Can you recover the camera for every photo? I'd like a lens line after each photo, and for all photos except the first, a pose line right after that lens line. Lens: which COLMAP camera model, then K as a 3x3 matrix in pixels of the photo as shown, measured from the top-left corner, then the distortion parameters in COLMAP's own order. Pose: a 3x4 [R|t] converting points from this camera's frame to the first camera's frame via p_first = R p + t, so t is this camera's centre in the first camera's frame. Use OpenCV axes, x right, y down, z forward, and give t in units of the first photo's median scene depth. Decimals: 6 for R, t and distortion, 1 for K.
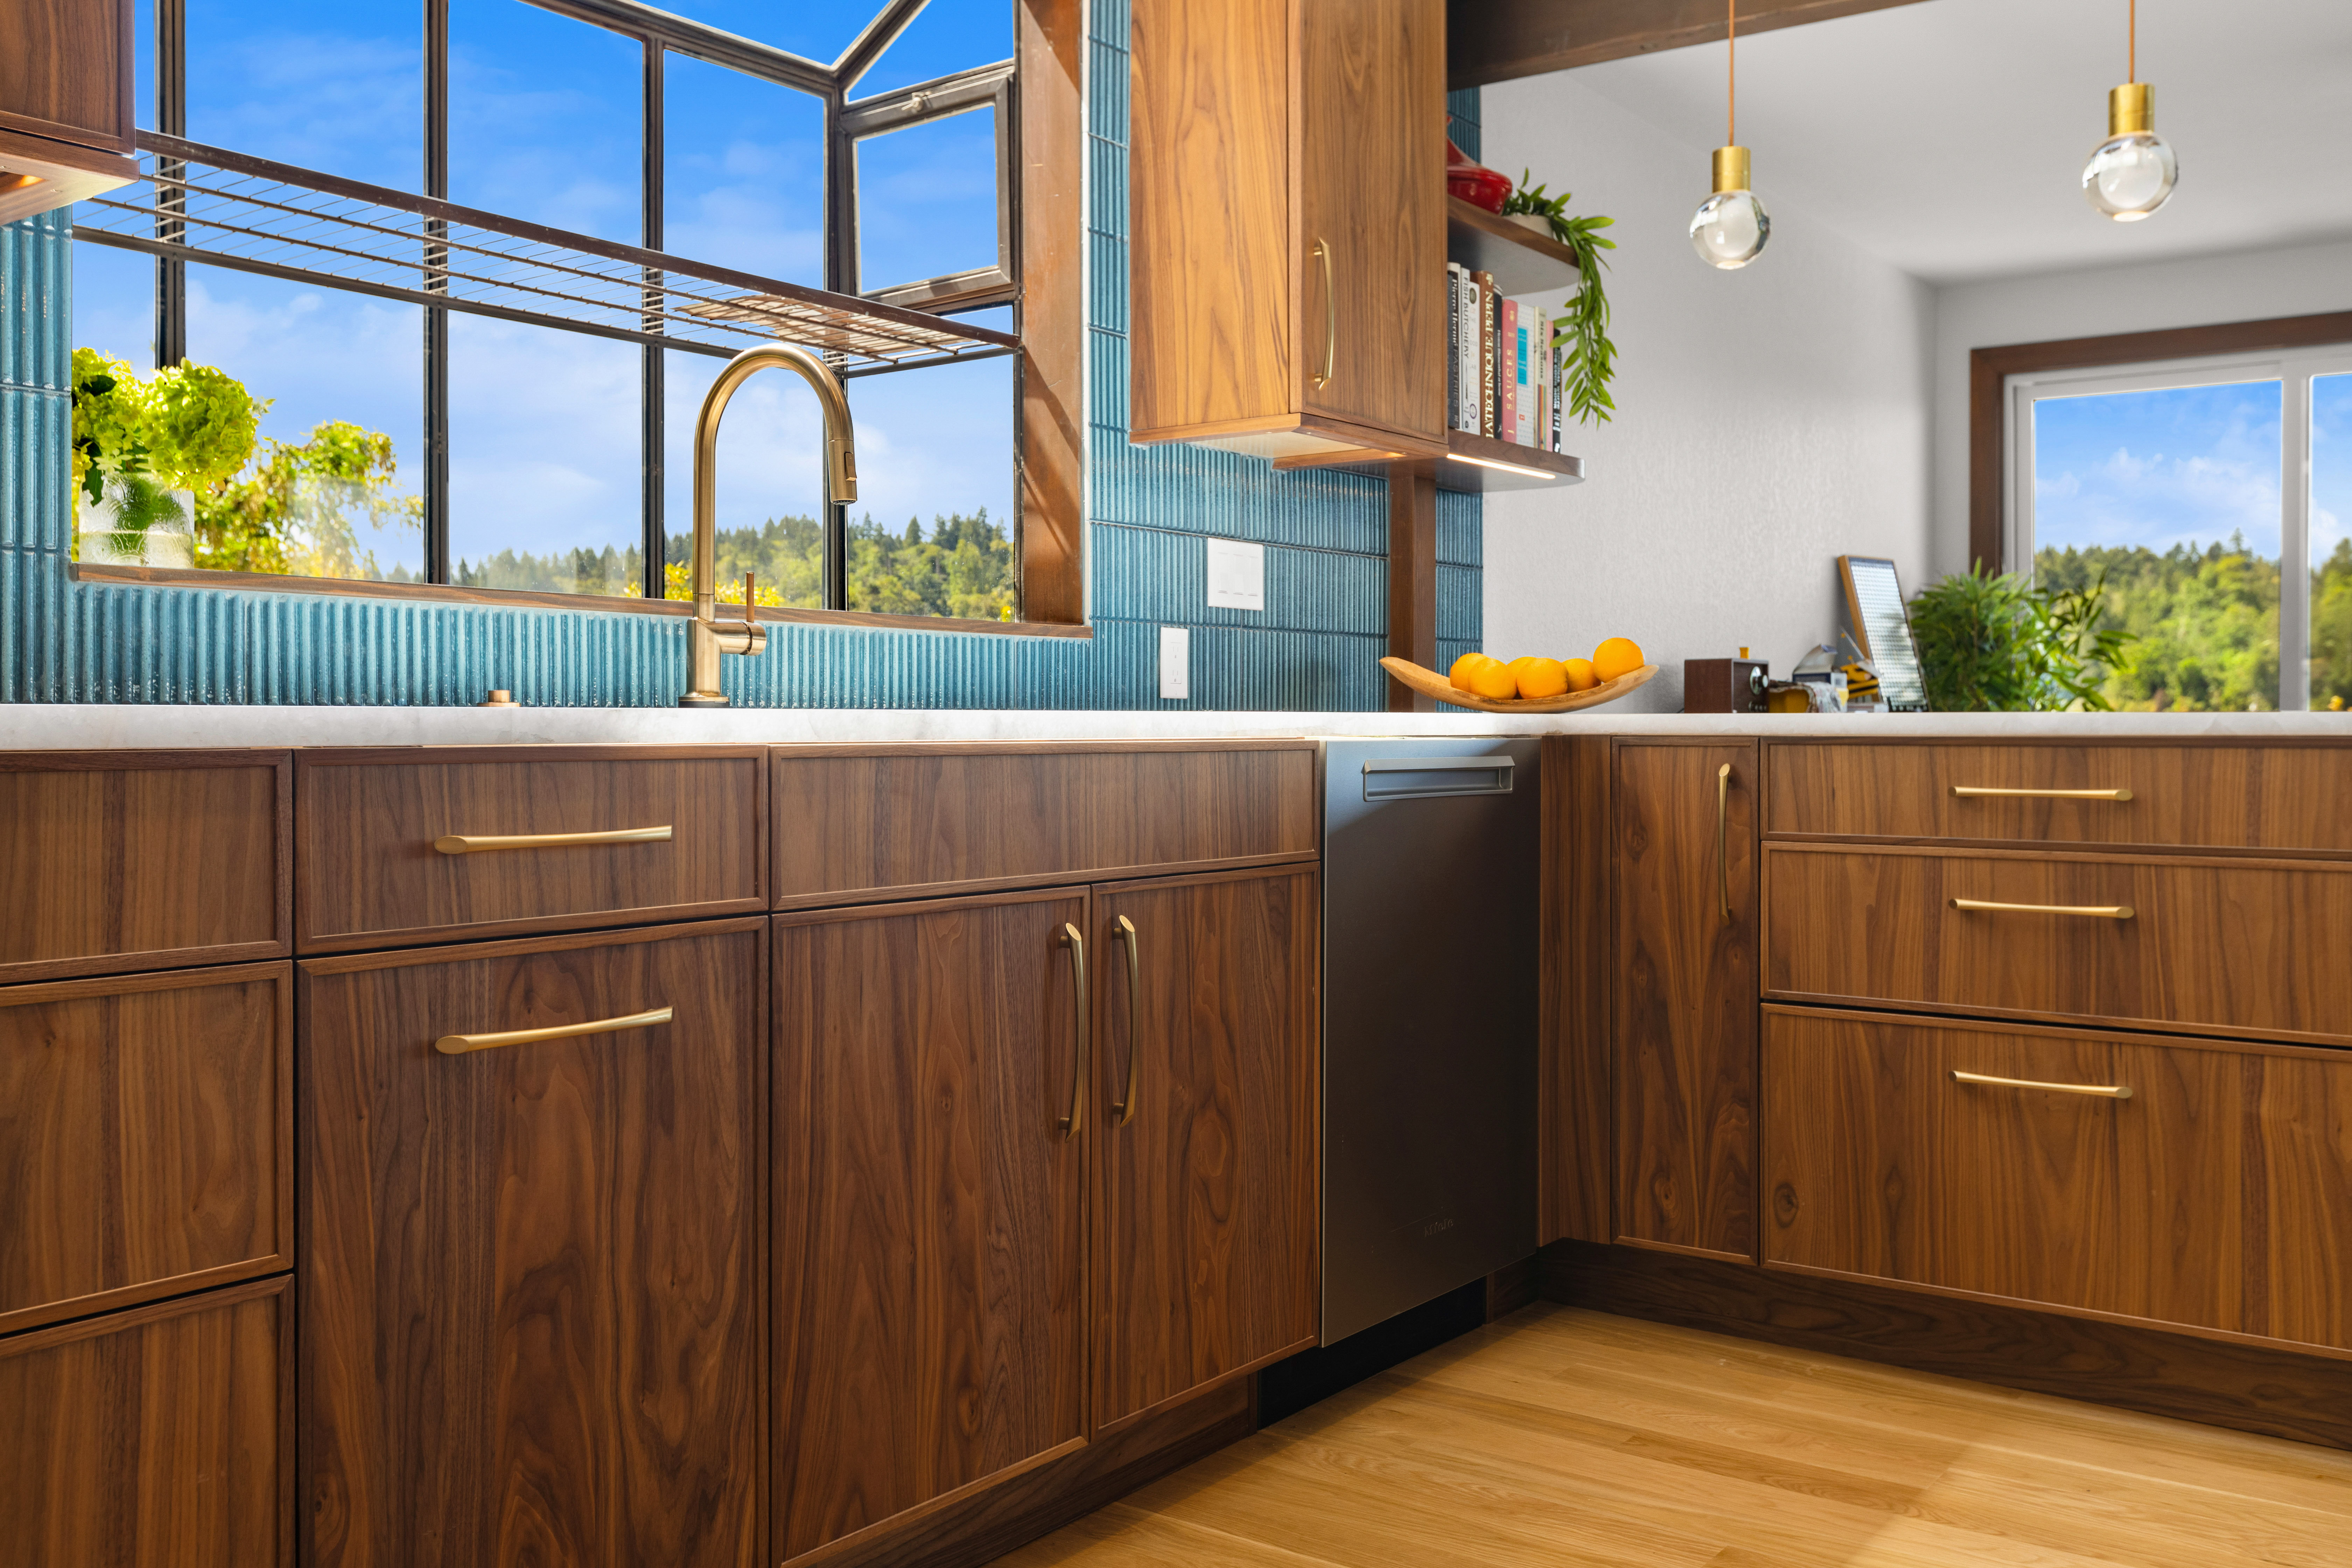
lens RADIAL K [[2058.7, 0, 1156.2], [0, 2058.7, 746.7], [0, 0, 1]] dist [-0.006412, -0.004881]
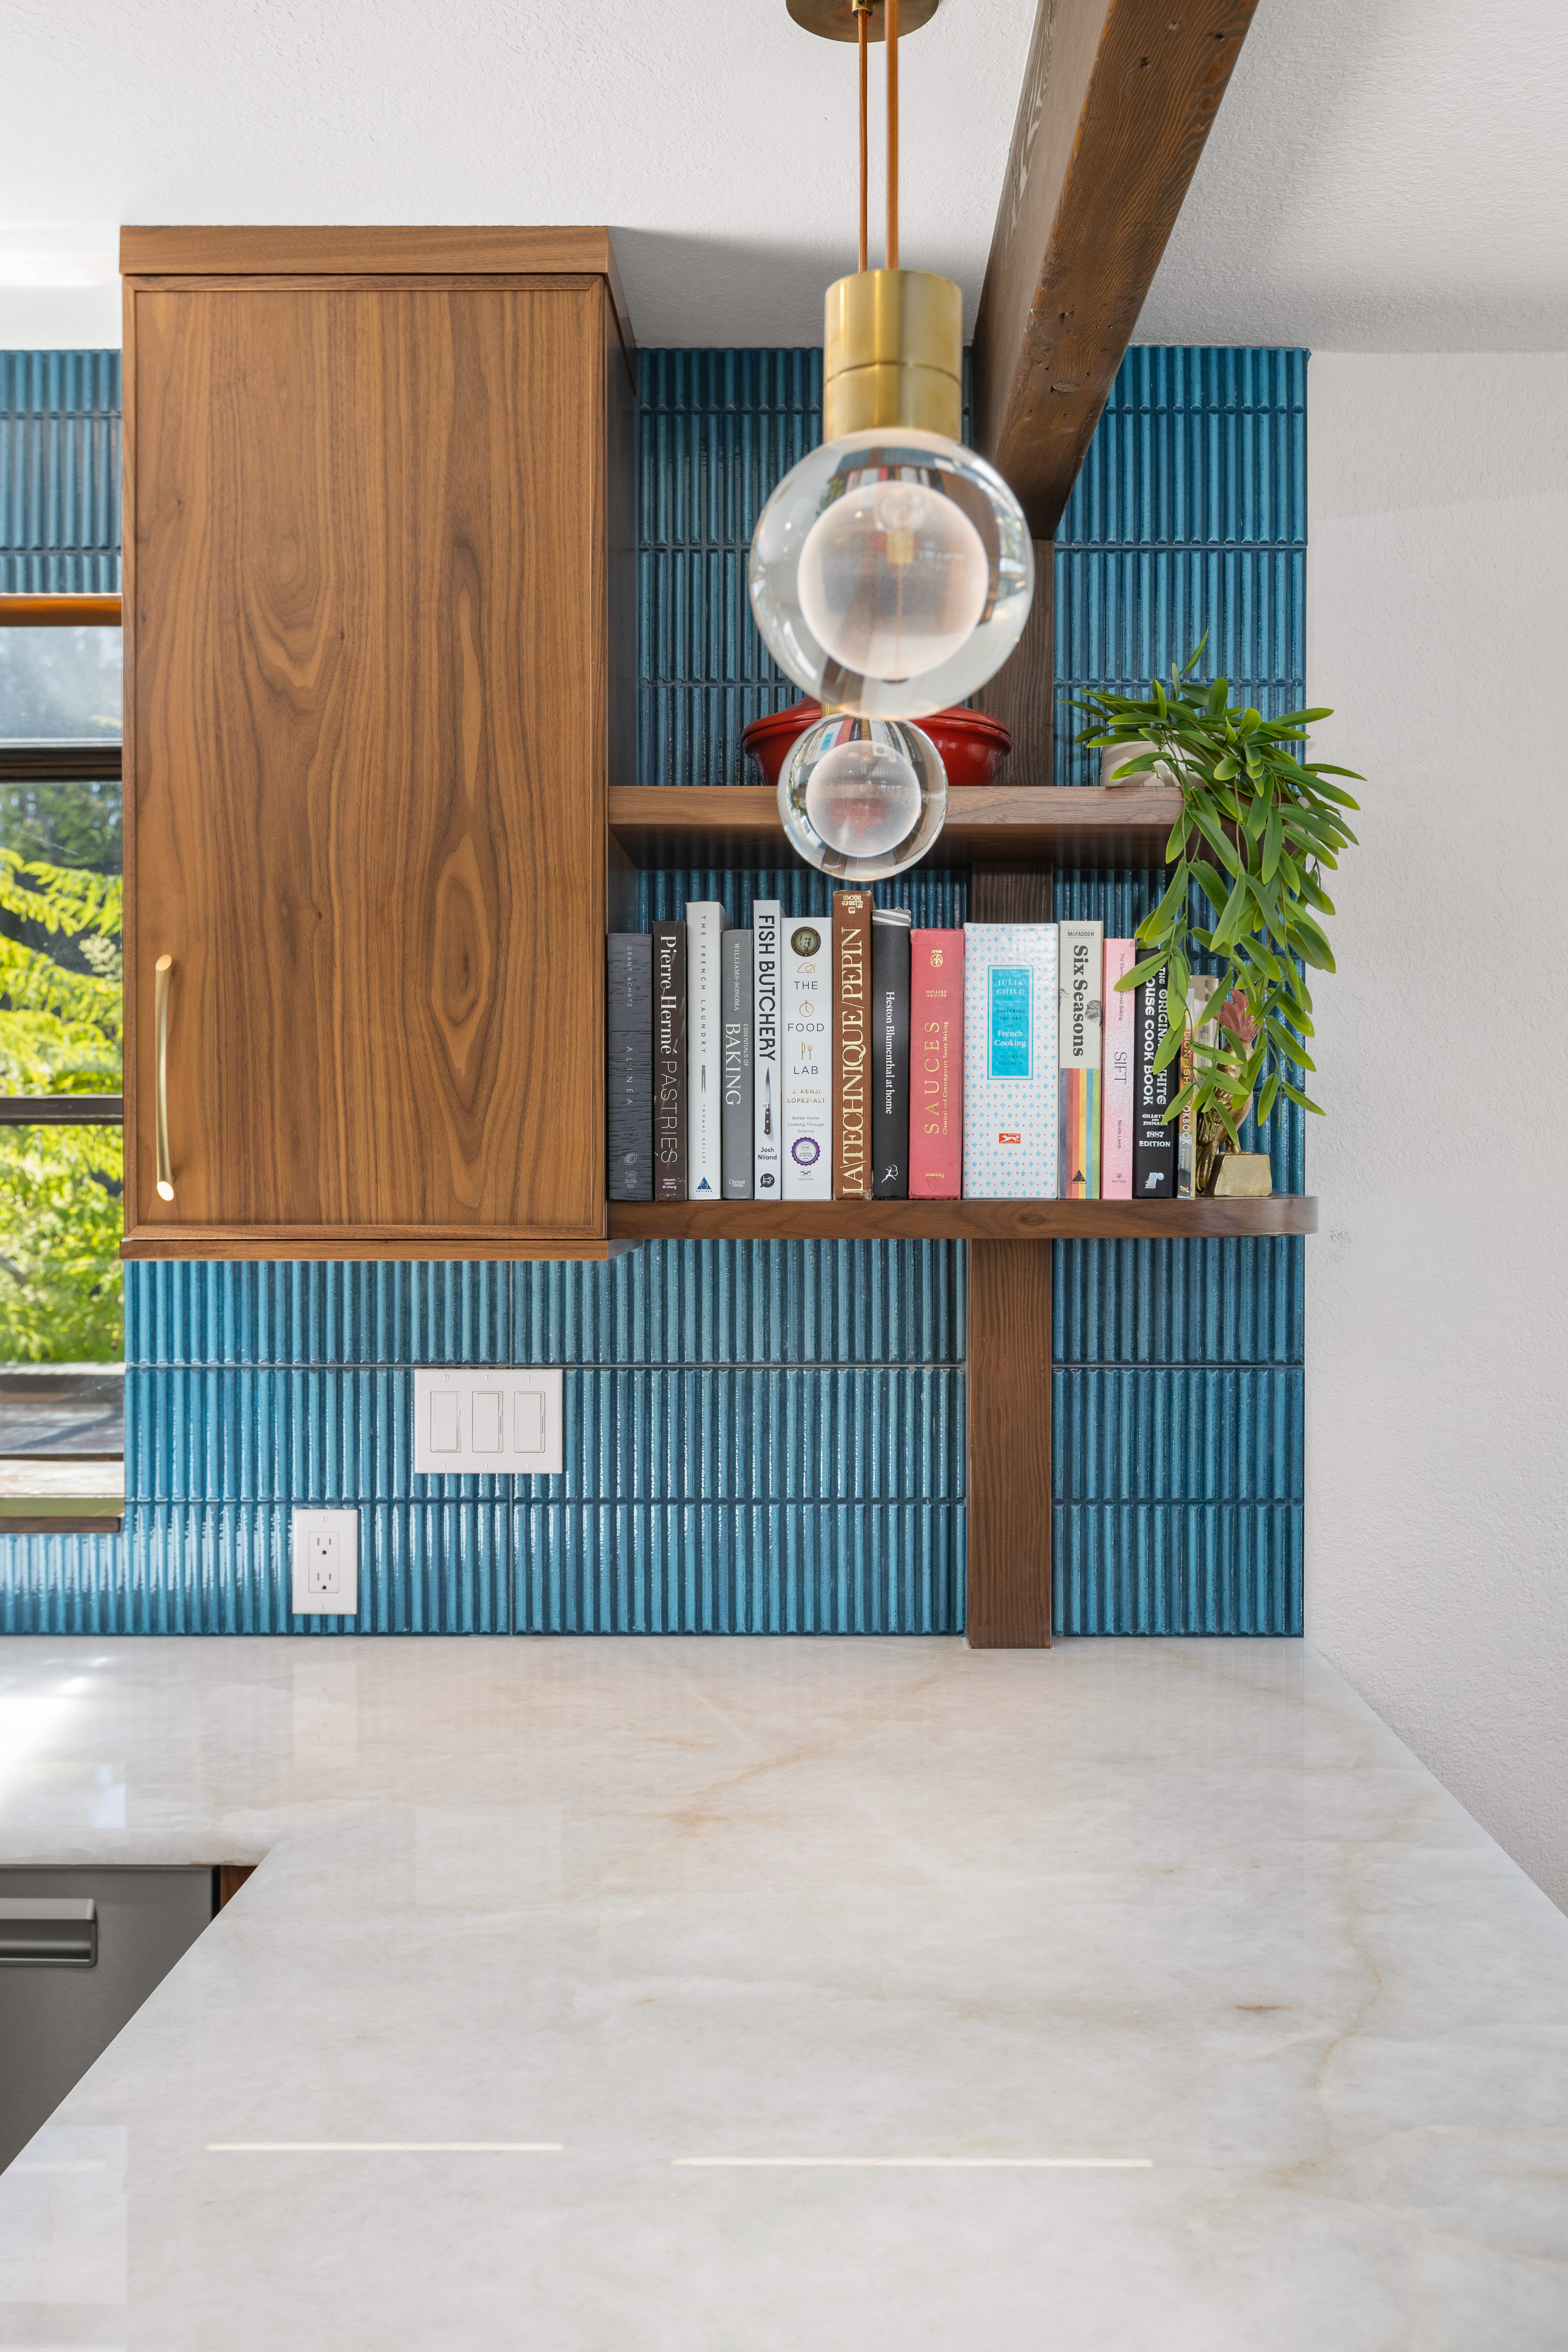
lens RADIAL K [[2058.7, 0, 810.7], [0, 2058.7, 1163.0], [0, 0, 1]] dist [-0.006412, -0.004881]
pose [[0.598831, 0.002480, -0.800871, 0.879983], [-0.011100, 0.999925, -0.005204, -0.232110], [0.800798, 0.012005, 0.598814, 0.993218]]
